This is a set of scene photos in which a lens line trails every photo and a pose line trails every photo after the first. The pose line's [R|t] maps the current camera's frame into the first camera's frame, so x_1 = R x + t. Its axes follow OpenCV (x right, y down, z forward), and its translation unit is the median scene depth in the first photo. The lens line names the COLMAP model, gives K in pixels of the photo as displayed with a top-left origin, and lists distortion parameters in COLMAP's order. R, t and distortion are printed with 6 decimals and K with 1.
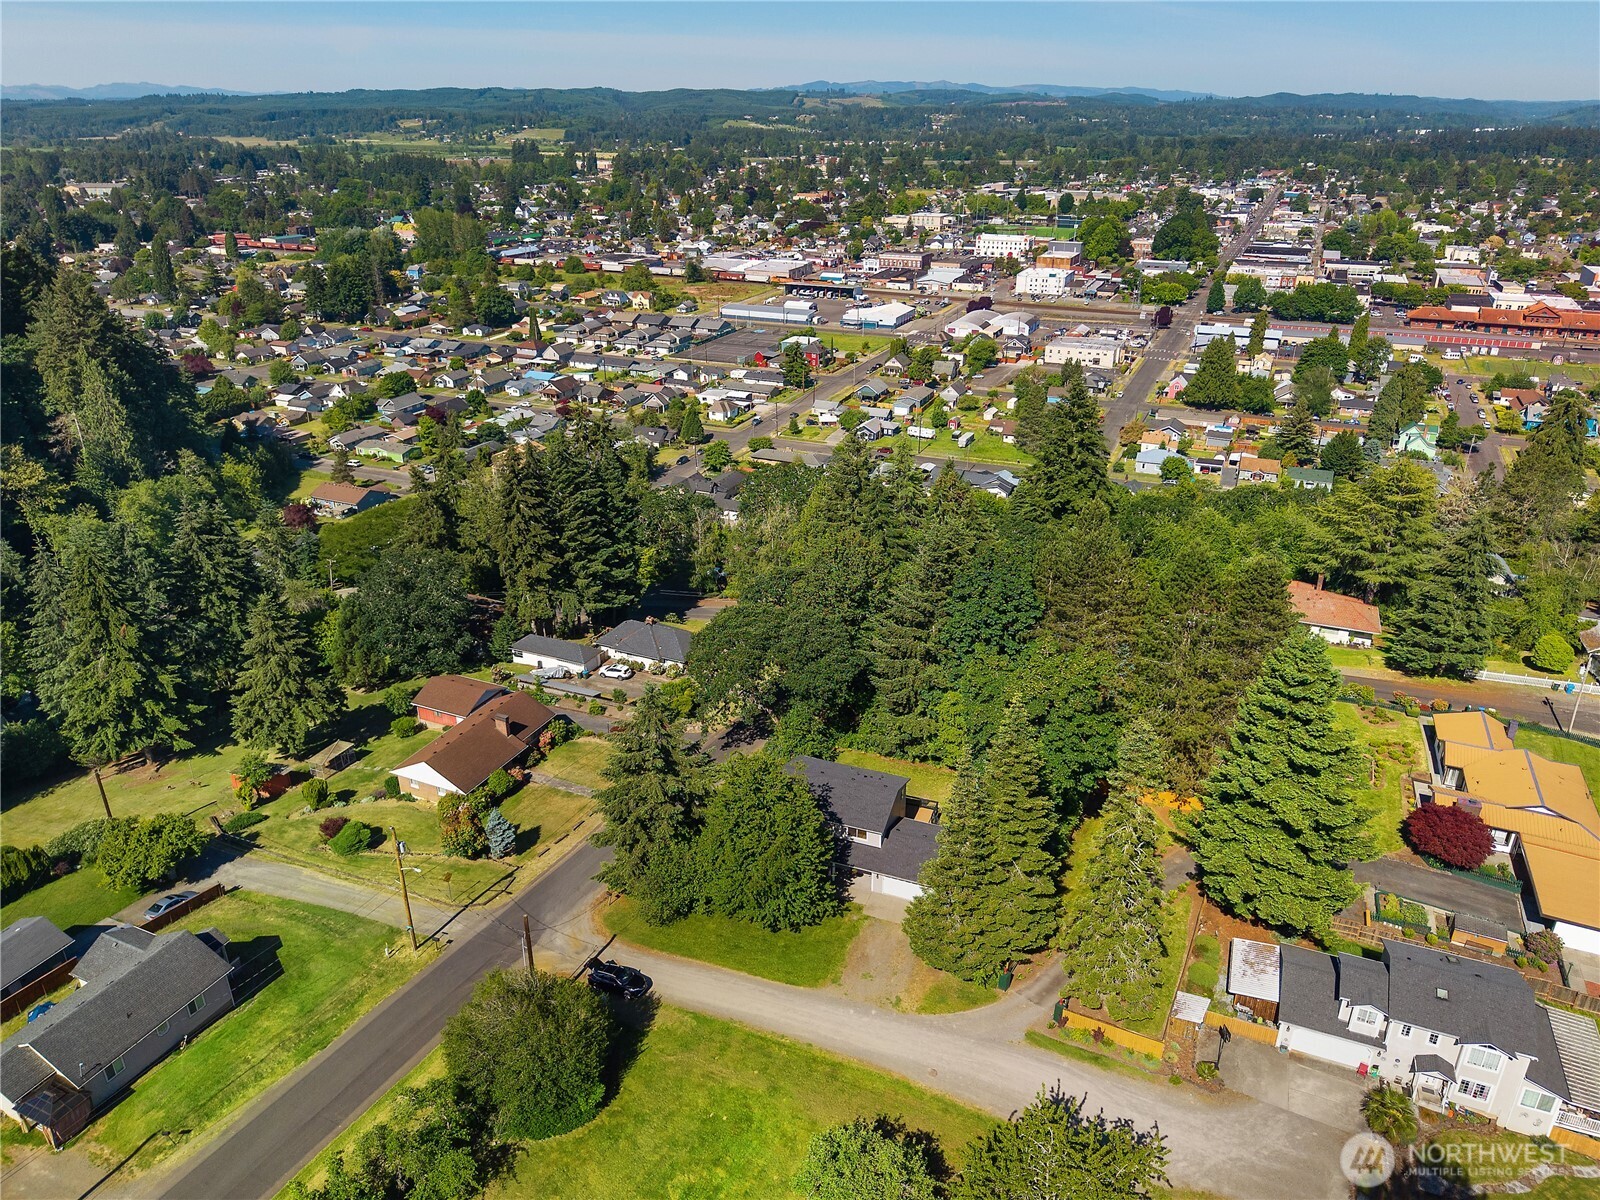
lens RADIAL K [[1162.6, 0, 800.0], [0, 1162.6, 600.0], [0, 0, 1]] dist [0.077172, -0.123920]
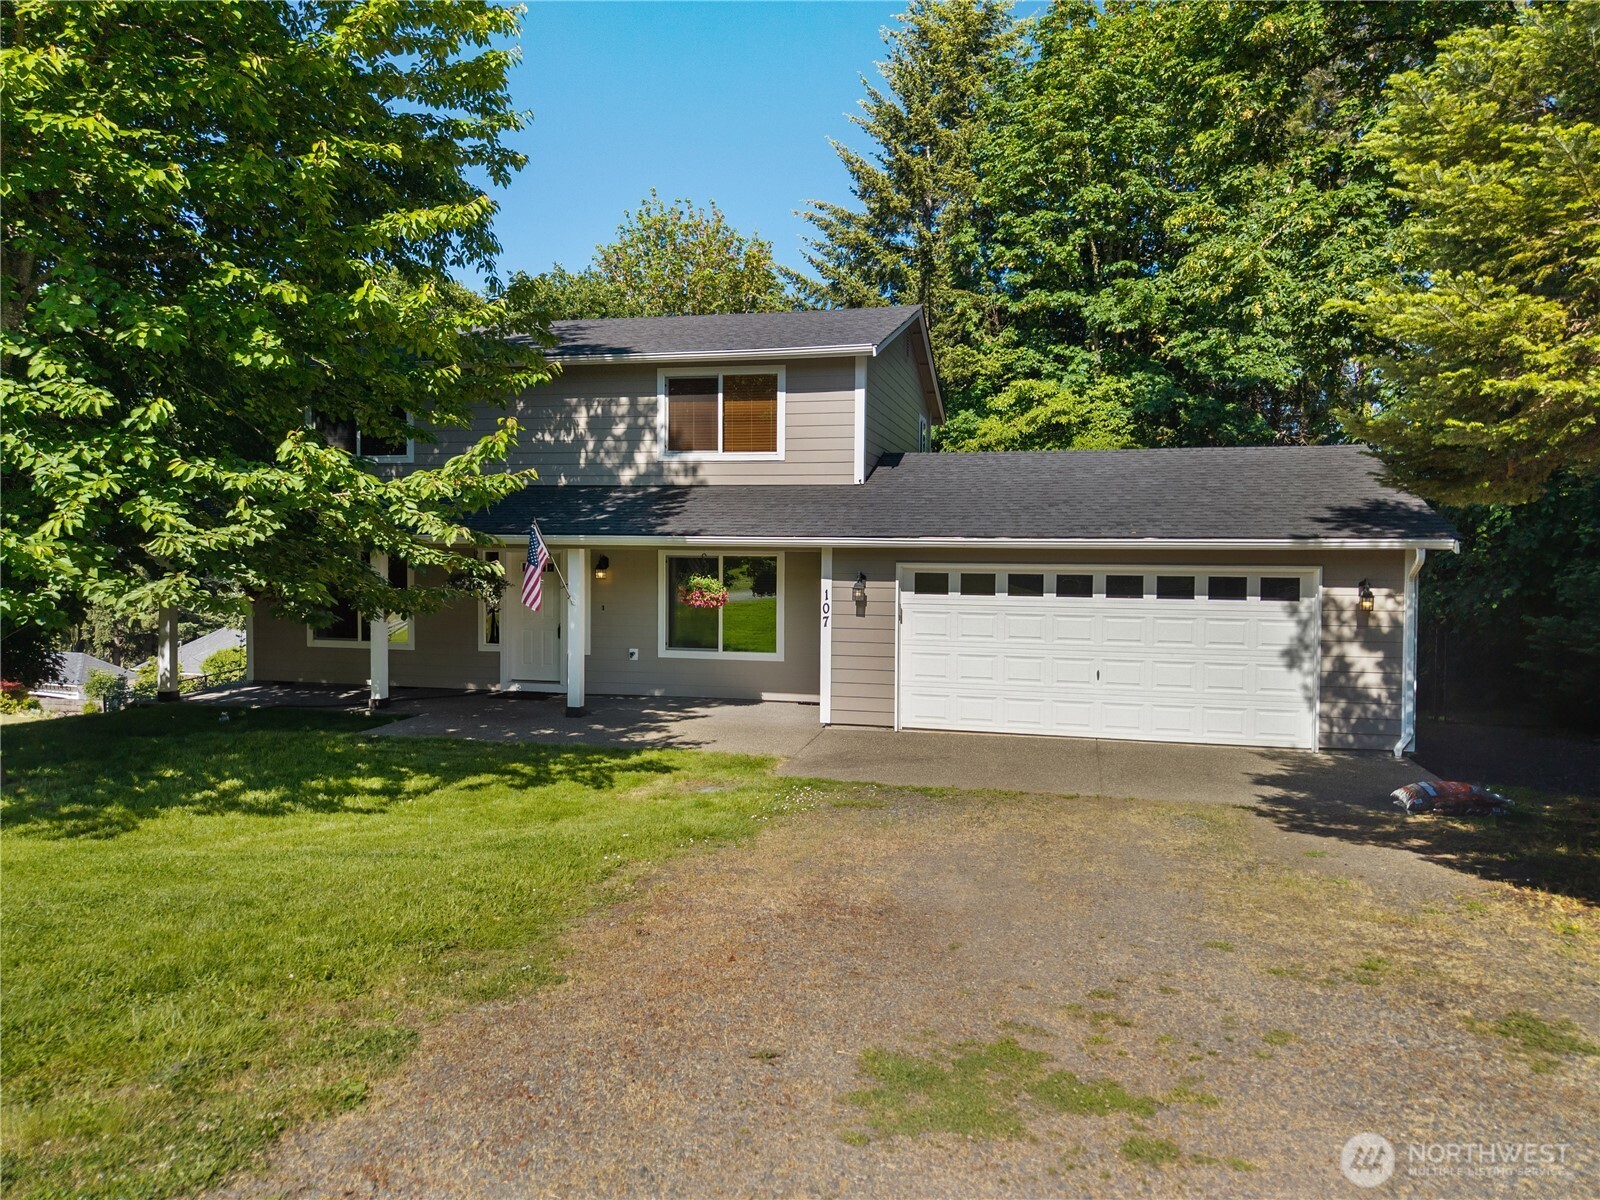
lens RADIAL K [[1117.7, 0, 788.9], [0, 1117.7, 602.9], [0, 0, 1]] dist [0.052168, -0.068550]
pose [[0.993877, -0.007306, 0.110250, 0.025802], [0.047383, 0.929586, -0.365546, 0.180703], [-0.099816, 0.368532, 0.924241, 0.542750]]
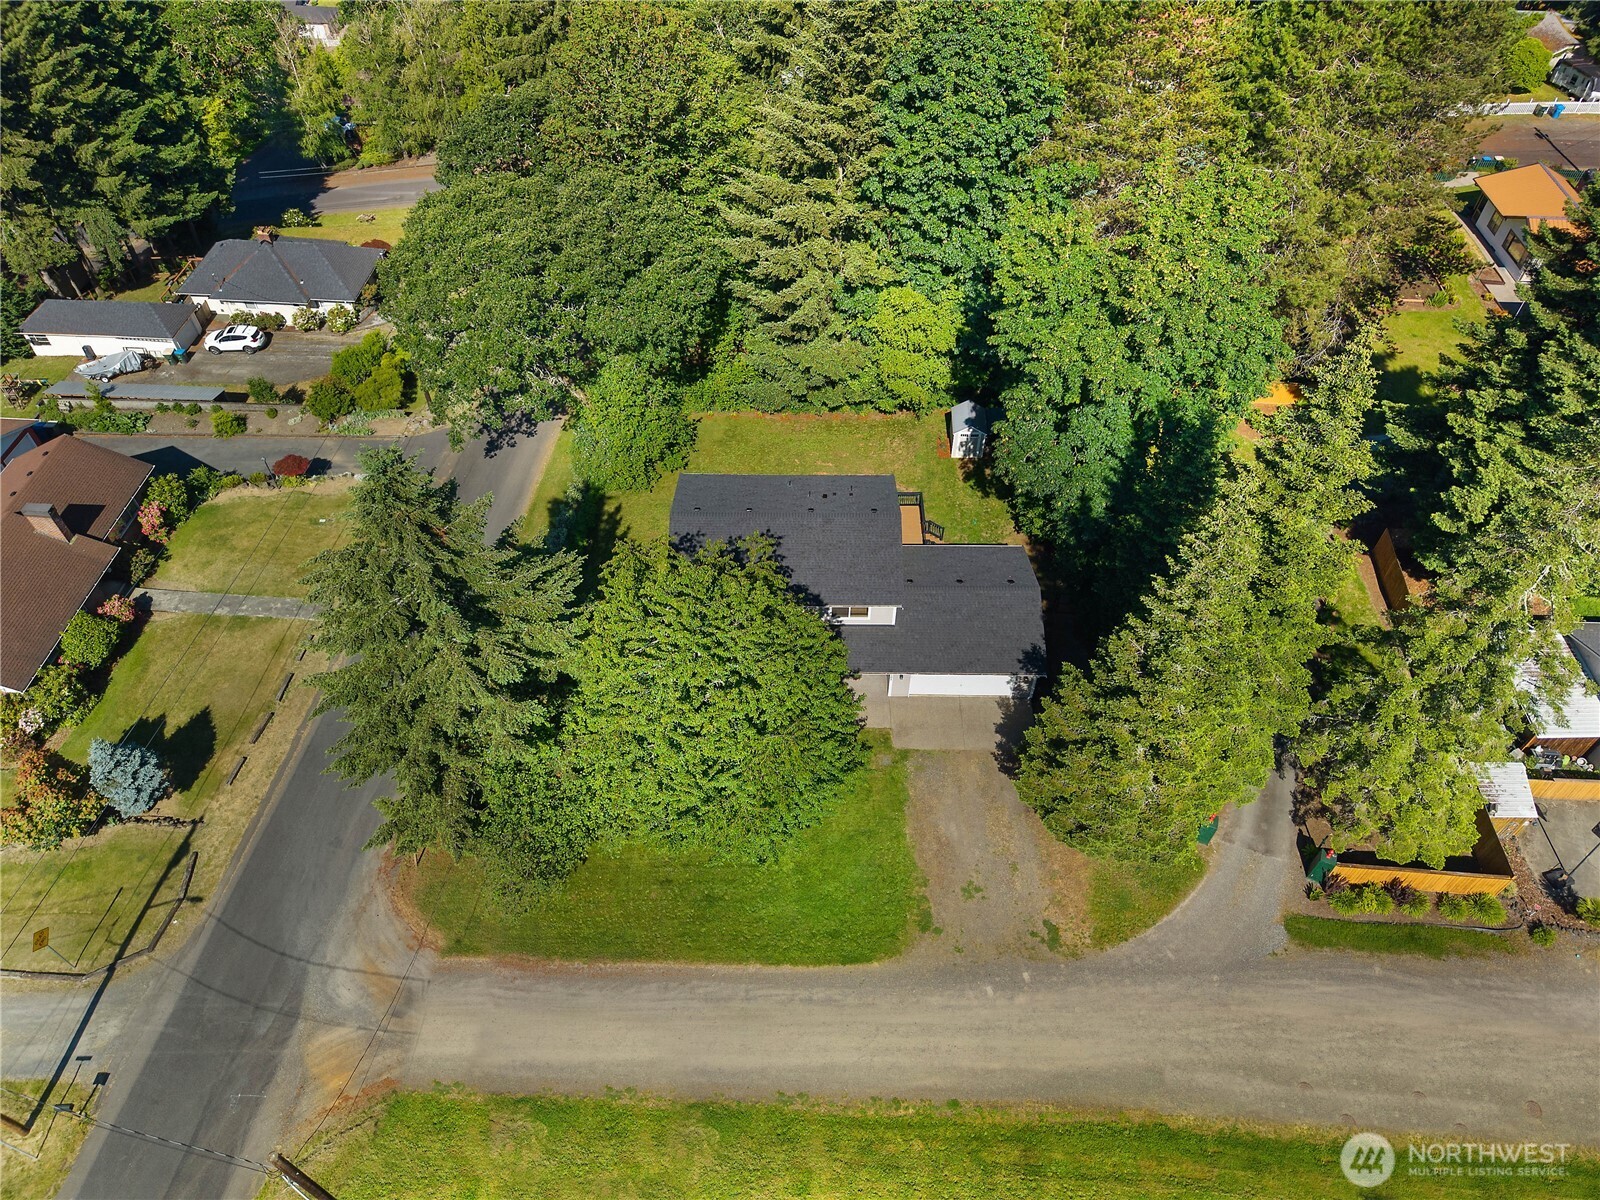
lens RADIAL K [[1115.4, 0, 820.0], [0, 1115.4, 629.4], [0, 0, 1]] dist [0.033419, -0.034271]
pose [[0.934389, -0.265551, 0.237486, -0.055630], [0.141941, 0.888924, 0.435507, -0.011324], [-0.326756, -0.373224, 0.868294, 0.352217]]
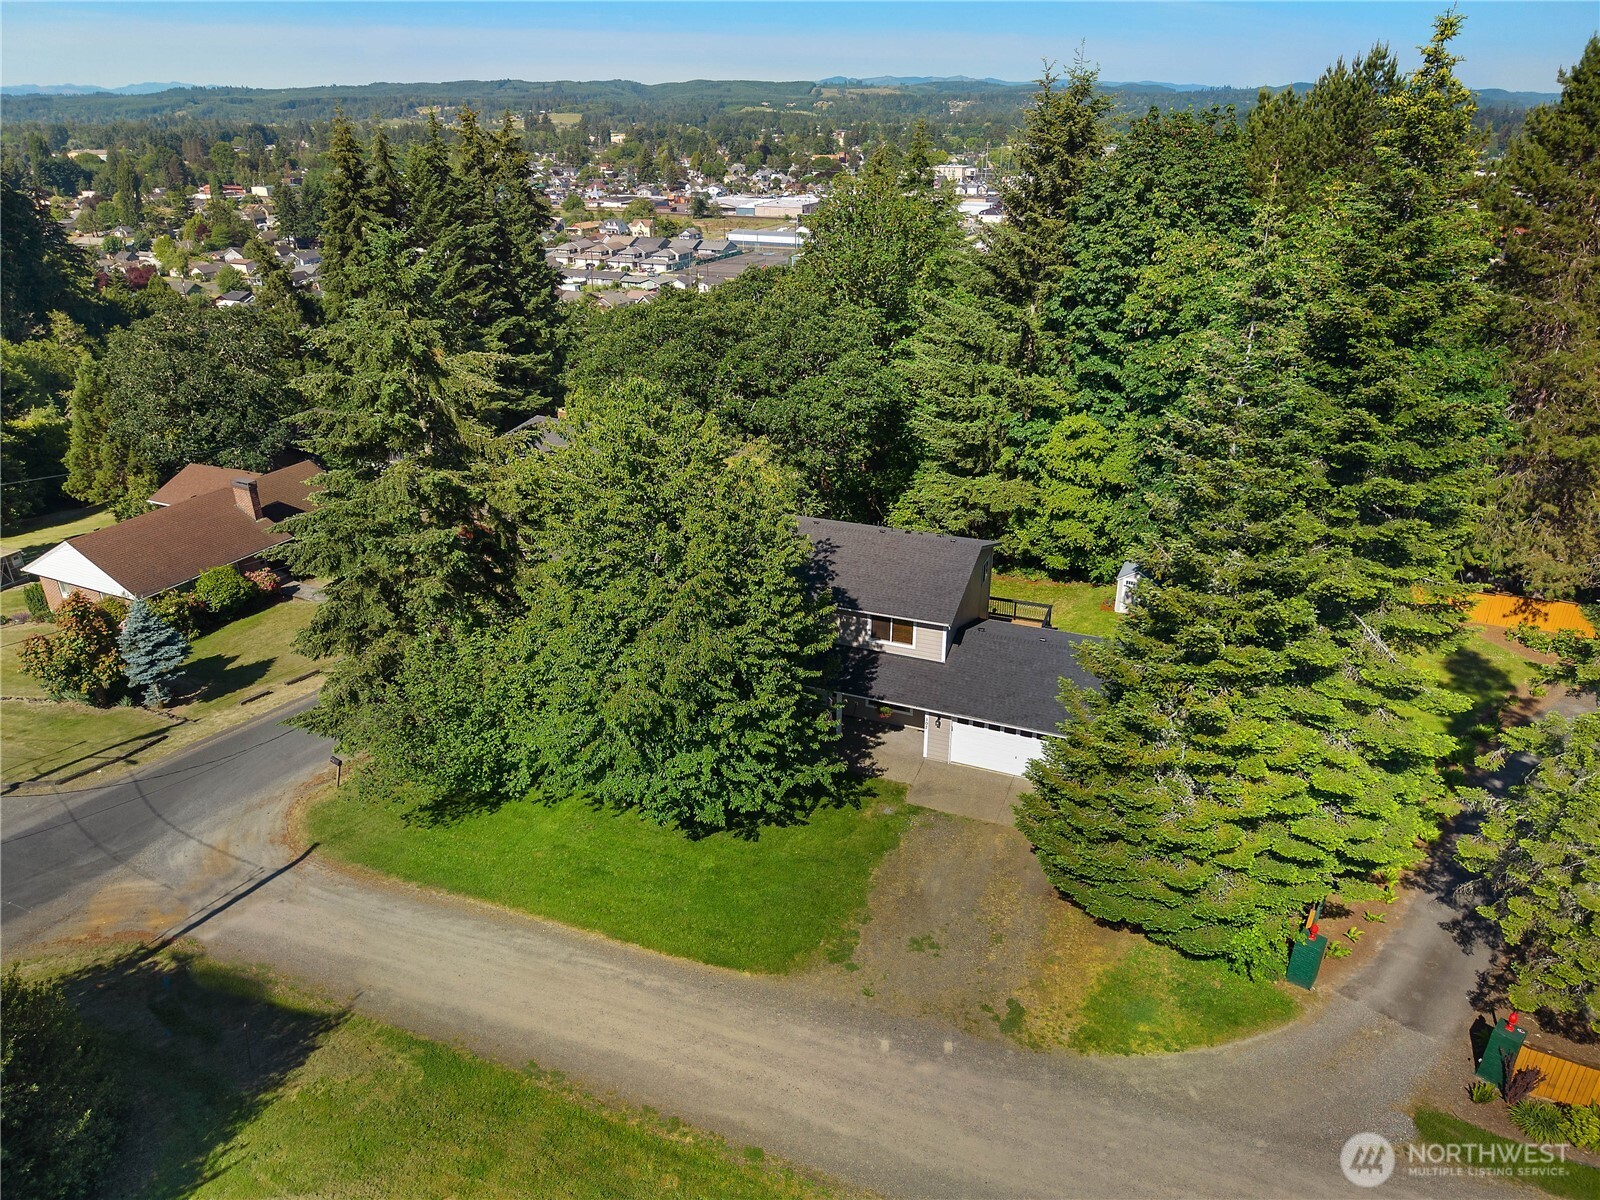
lens RADIAL K [[1117.7, 0, 788.9], [0, 1117.7, 602.9], [0, 0, 1]] dist [0.052168, -0.068550]
pose [[0.999642, 0.000343, -0.026755, 0.013386], [-0.000348, 1.000000, -0.000200, 0.119781], [0.026754, 0.000209, 0.999642, 0.361320]]
